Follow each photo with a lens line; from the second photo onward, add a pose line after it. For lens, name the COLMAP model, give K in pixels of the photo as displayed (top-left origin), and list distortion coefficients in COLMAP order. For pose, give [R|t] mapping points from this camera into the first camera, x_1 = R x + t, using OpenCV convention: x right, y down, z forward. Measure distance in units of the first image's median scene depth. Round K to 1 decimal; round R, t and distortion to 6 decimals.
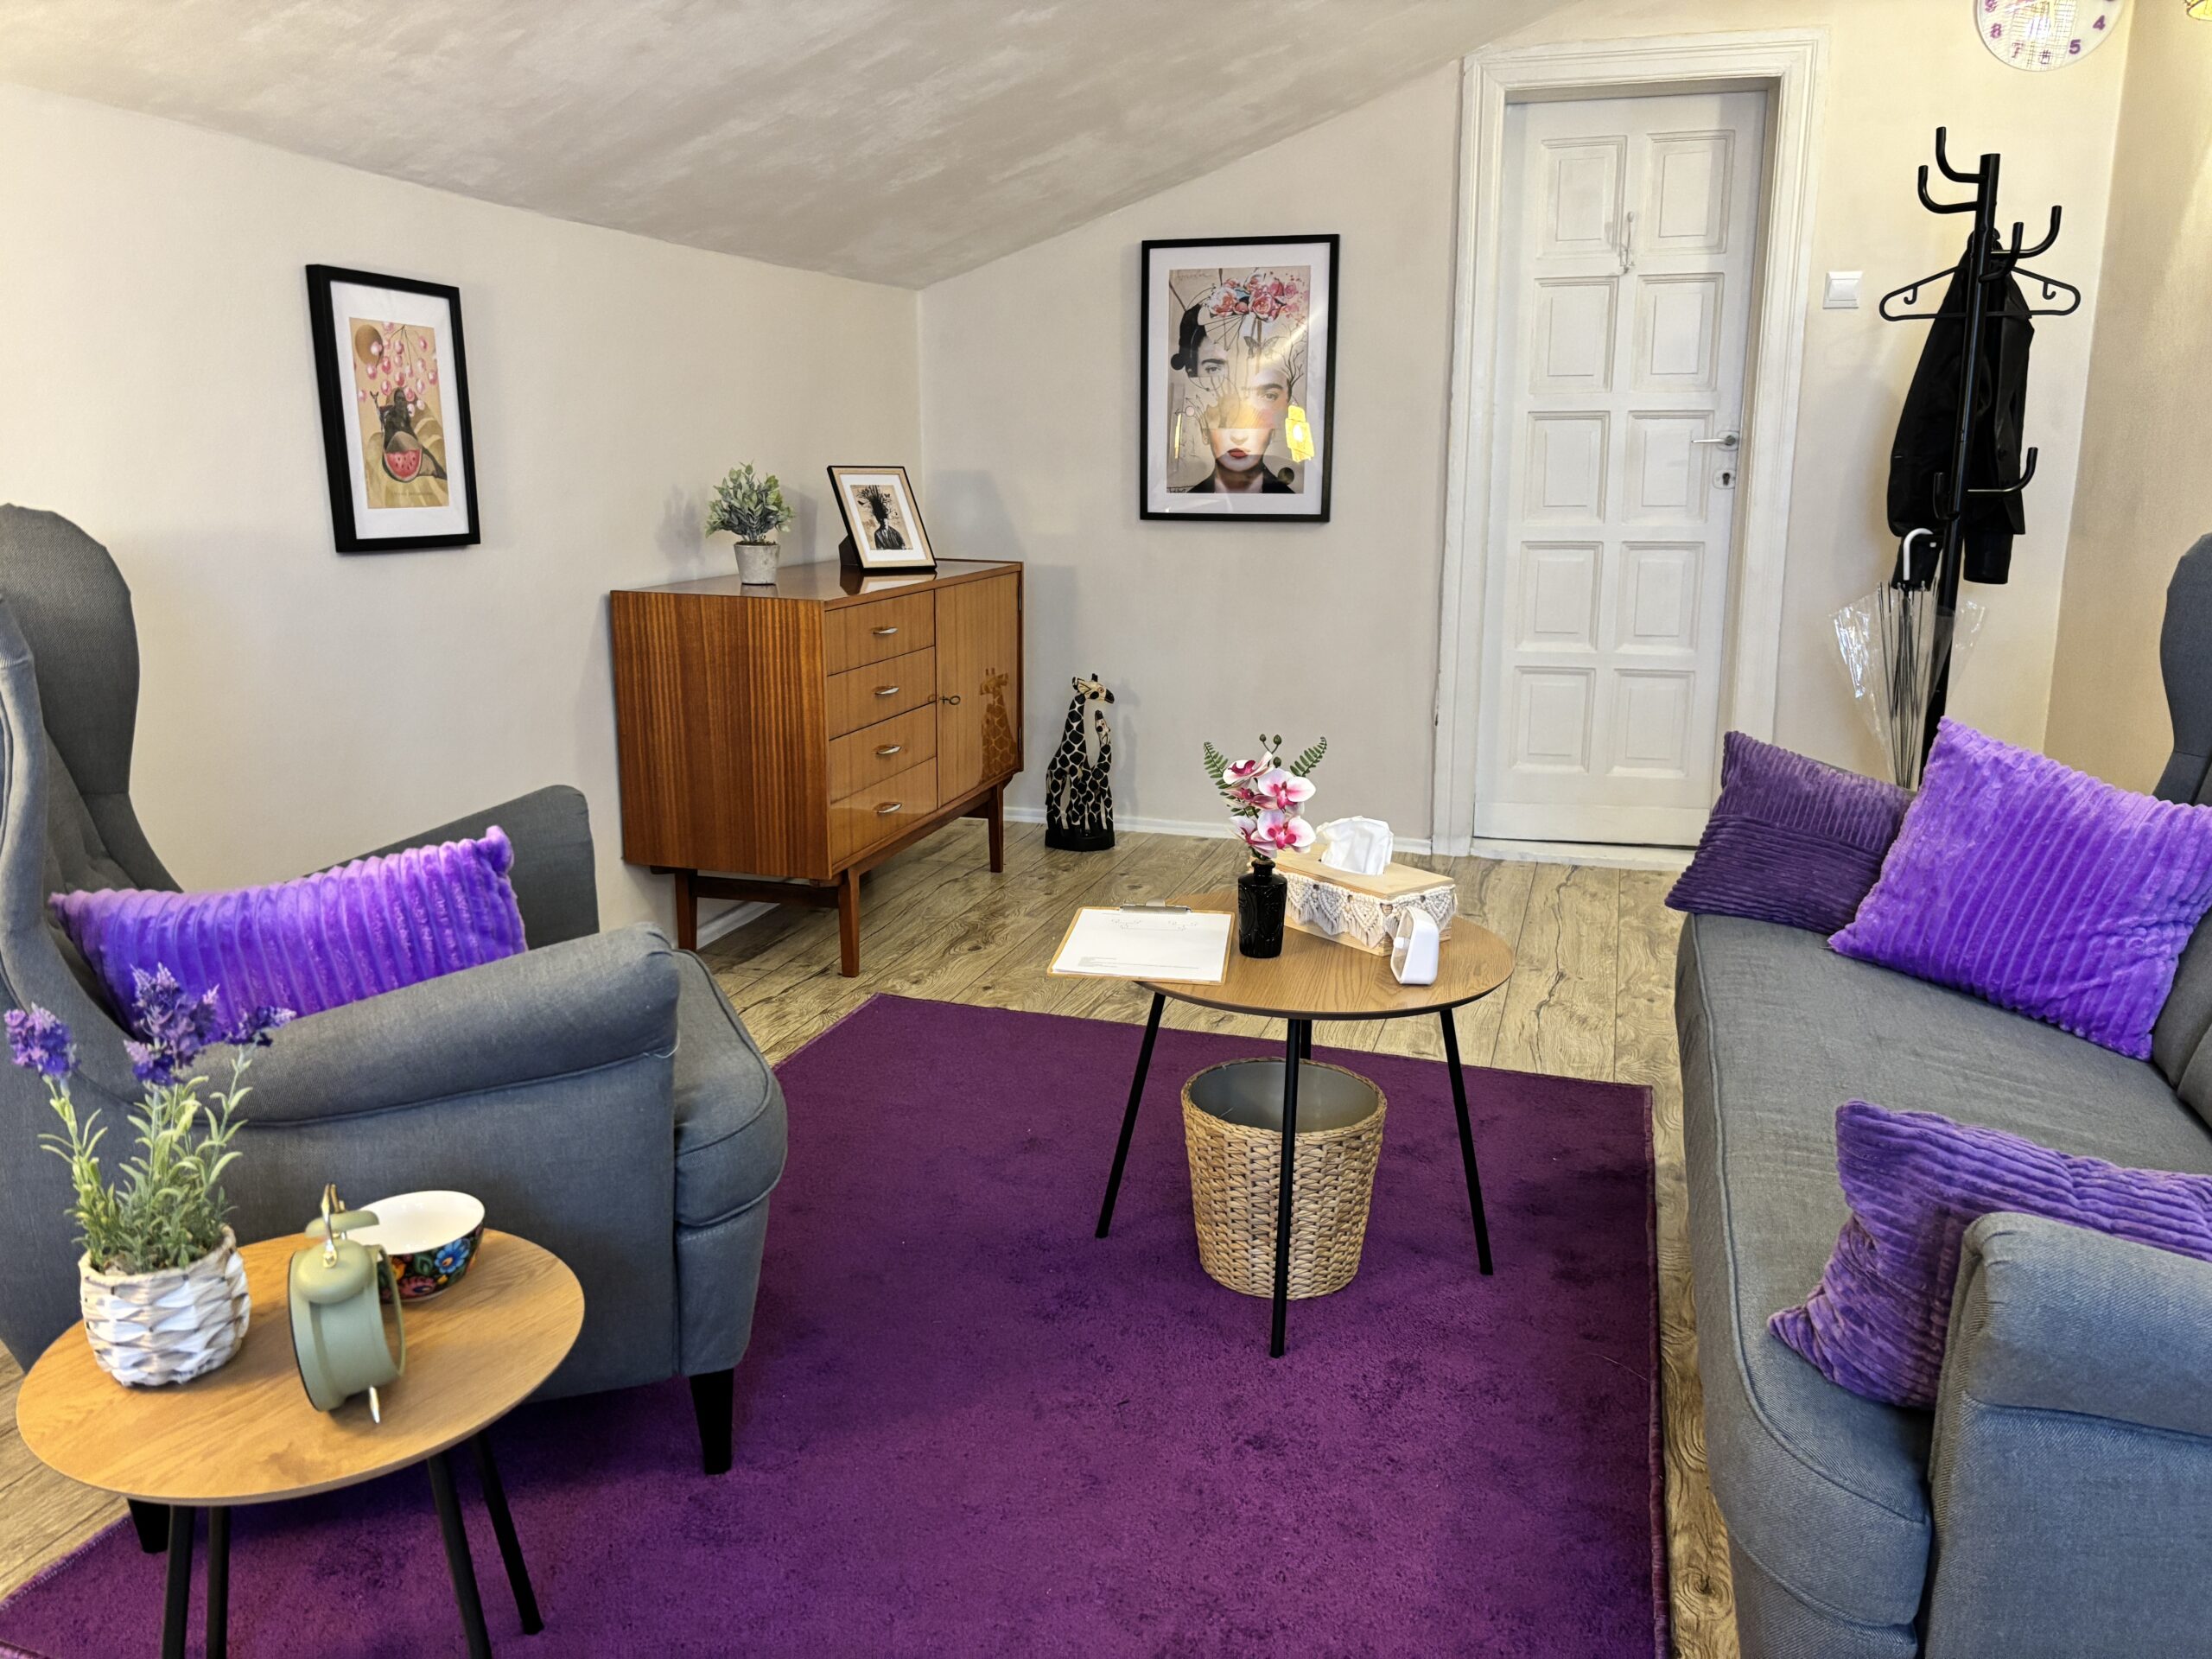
lens RADIAL K [[1701.3, 0, 1108.2], [0, 1701.3, 824.1], [0, 0, 1]] dist [0.004659, 0.000482]
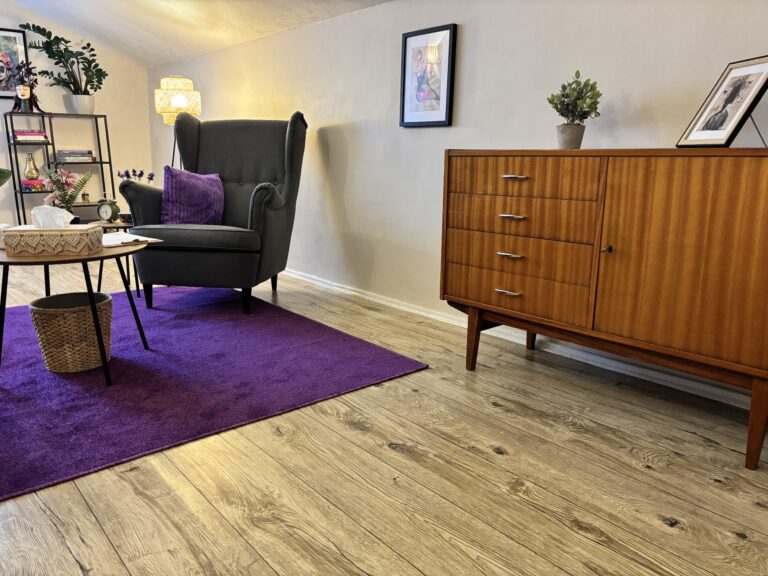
lens RADIAL K [[590.7, 0, 383.3], [0, 590.7, 288.8], [0, 0, 1]] dist [0.004659, 0.000482]
pose [[-0.546614, 0.181622, -0.817451, 0.323686], [-0.186582, 0.925239, 0.330334, -0.146417], [0.816333, 0.333086, -0.471861, 0.983452]]
